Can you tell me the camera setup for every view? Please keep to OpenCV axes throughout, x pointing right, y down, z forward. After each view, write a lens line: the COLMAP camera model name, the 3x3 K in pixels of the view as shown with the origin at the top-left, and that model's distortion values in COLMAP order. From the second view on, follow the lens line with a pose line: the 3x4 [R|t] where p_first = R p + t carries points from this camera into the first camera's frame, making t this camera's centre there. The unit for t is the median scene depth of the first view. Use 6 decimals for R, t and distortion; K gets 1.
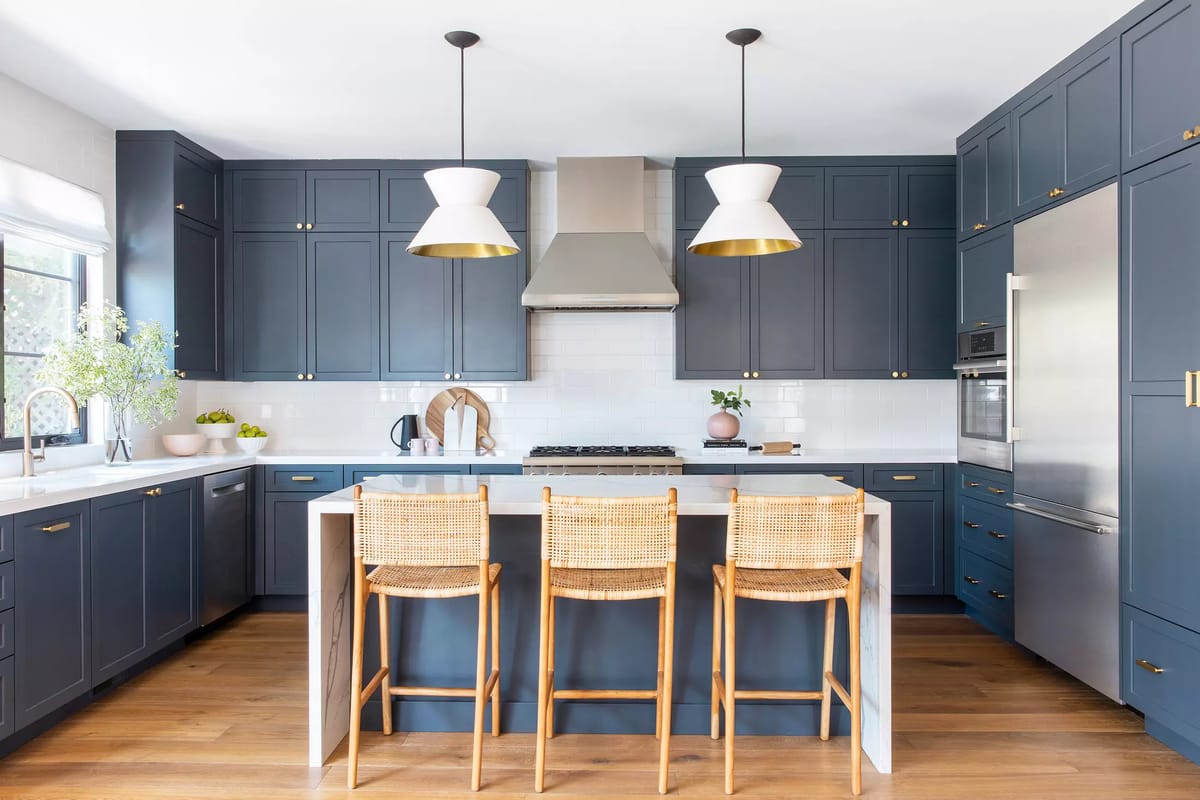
lens RADIAL K [[905.6, 0, 598.2], [0, 905.6, 398.8], [0, 0, 1]] dist [0.005449, -0.000676]
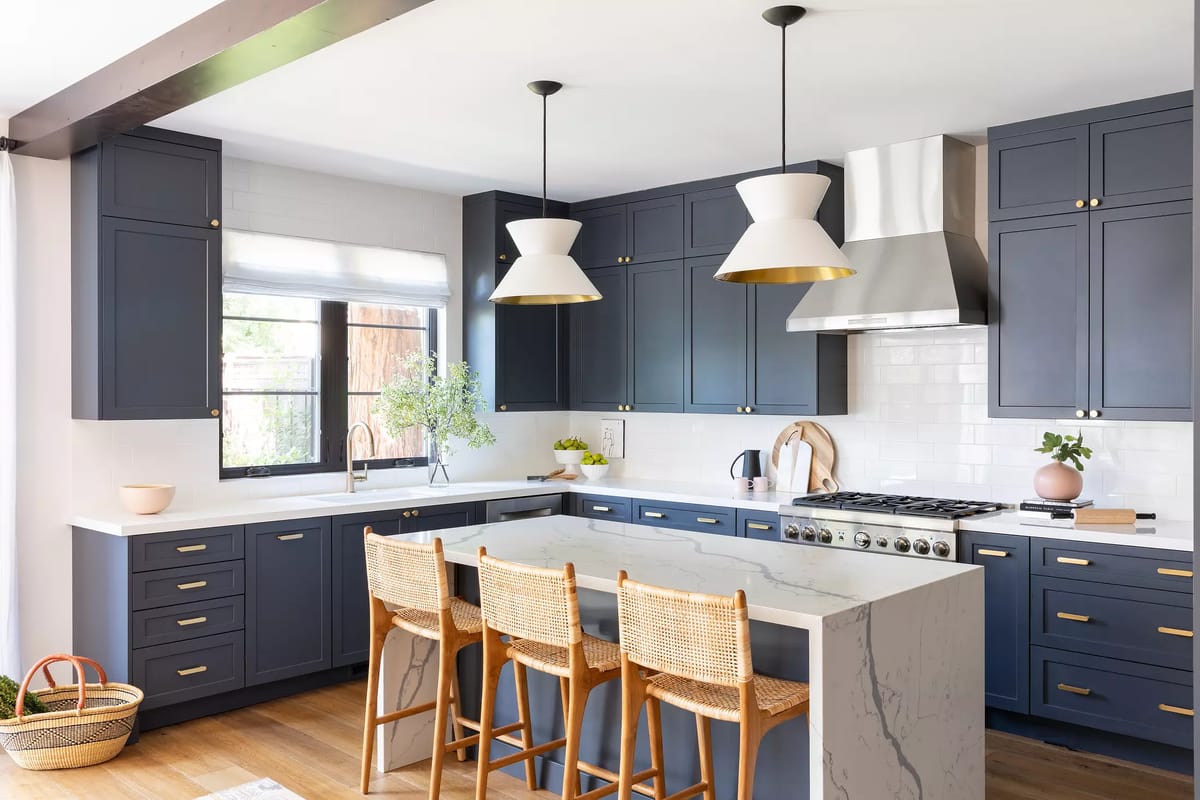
lens RADIAL K [[1026.0, 0, 599.6], [0, 1026.0, 397.8], [0, 0, 1]] dist [0.017675, -0.013759]
pose [[0.734838, 0.006509, -0.678211, 0.504160], [-0.006180, 0.999977, 0.002901, -0.044855], [0.678215, 0.002059, 0.734861, 0.158268]]
